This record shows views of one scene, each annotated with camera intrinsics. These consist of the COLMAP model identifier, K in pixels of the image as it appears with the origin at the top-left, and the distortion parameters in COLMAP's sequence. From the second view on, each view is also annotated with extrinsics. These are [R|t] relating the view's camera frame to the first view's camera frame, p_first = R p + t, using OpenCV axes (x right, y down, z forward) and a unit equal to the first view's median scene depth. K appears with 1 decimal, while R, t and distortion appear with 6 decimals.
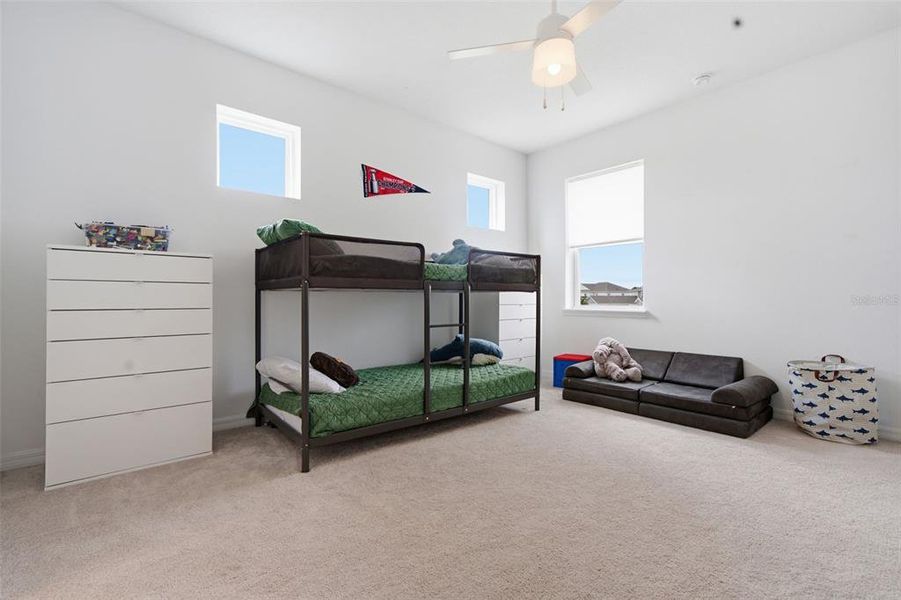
lens RADIAL K [[408.7, 0, 456.0], [0, 408.7, 300.0], [0, 0, 1]] dist [-0.002680, 0.000709]
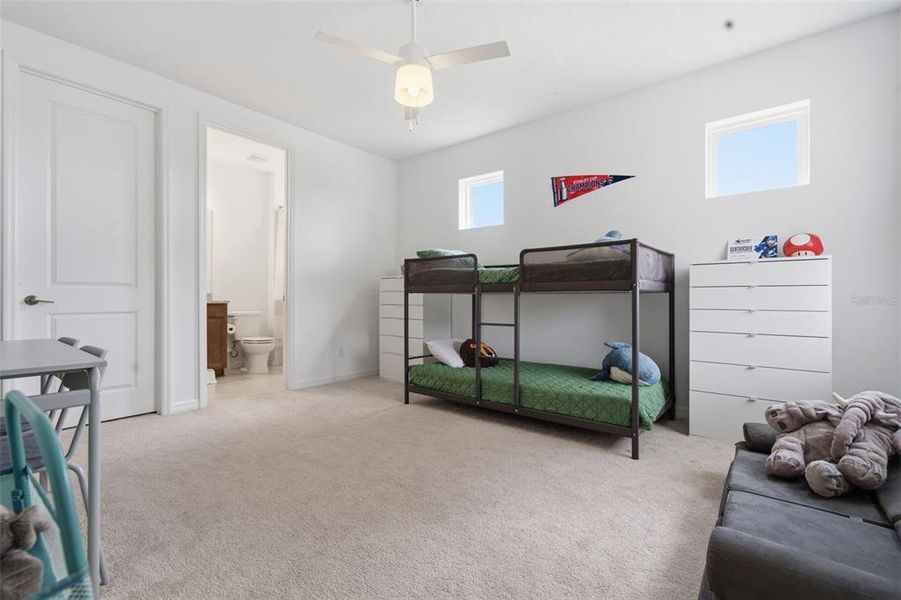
lens RADIAL K [[408.7, 0, 456.3], [0, 408.7, 298.3], [0, 0, 1]] dist [-0.002680, 0.000709]
pose [[0.188006, -0.003934, -0.982160, 0.960196], [-0.004428, 0.999978, -0.004853, -0.001572], [0.982158, 0.005262, 0.187985, 0.649832]]
